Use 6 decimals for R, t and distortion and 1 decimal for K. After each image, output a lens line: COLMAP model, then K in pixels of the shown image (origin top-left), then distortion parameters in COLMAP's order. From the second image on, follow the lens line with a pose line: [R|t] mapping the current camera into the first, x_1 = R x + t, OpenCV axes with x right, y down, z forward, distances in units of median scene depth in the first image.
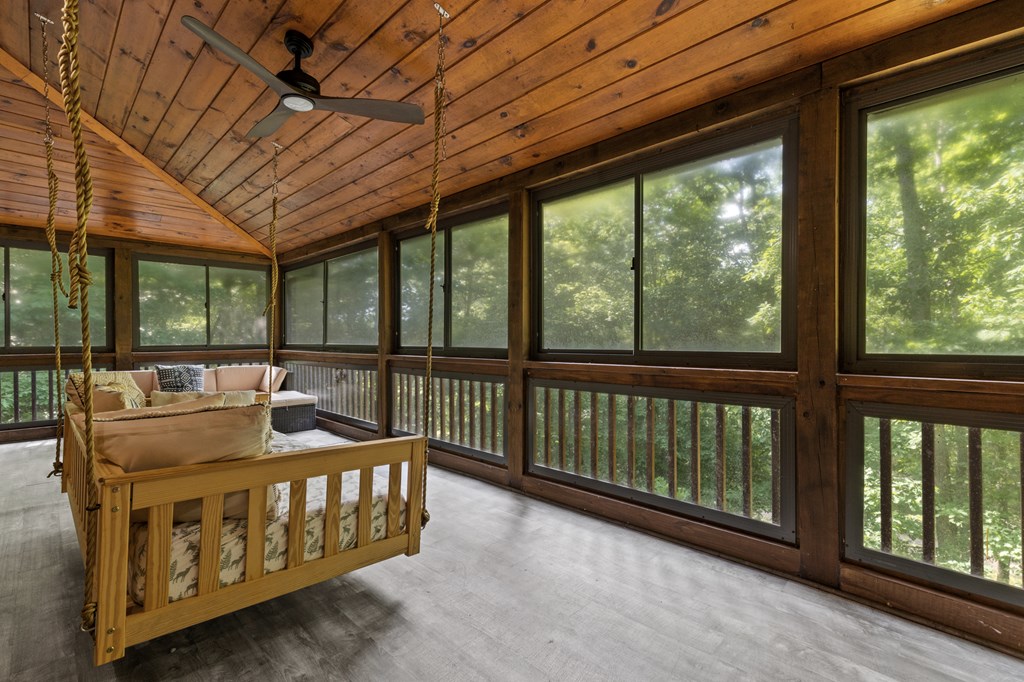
lens RADIAL K [[479.4, 0, 507.1], [0, 479.4, 340.3], [0, 0, 1]] dist [0.001182, 0.000294]
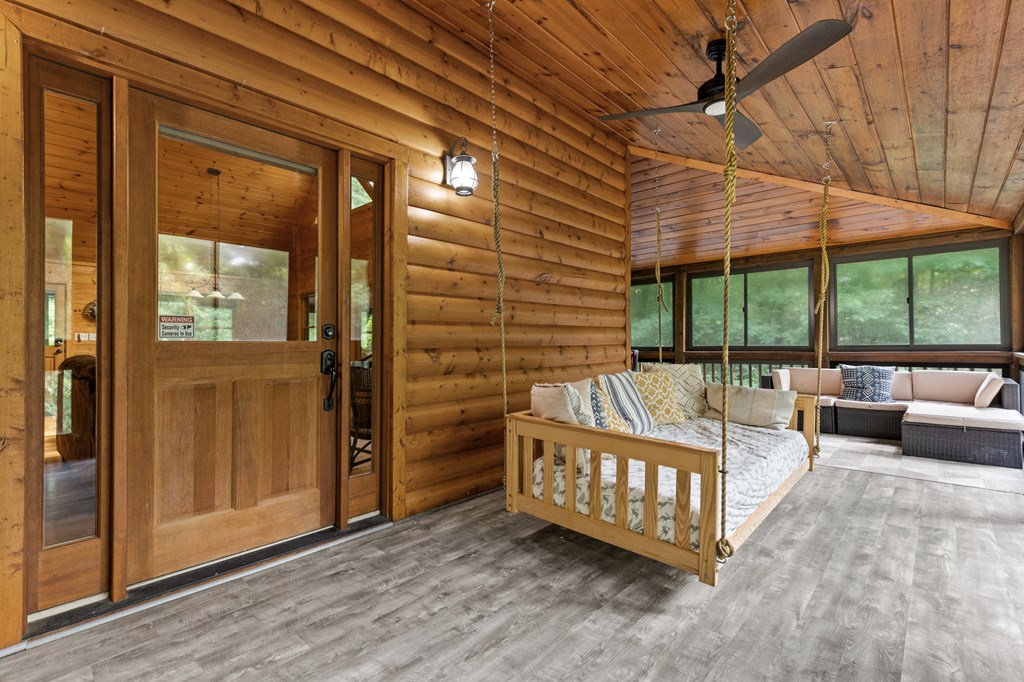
lens RADIAL K [[479.4, 0, 507.1], [0, 479.4, 340.3], [0, 0, 1]] dist [0.001182, 0.000294]
pose [[-0.008076, -0.010384, -0.999913, 0.732950], [0.008043, 0.999913, -0.010449, 0.011026], [0.999935, -0.008127, -0.007991, 0.693144]]
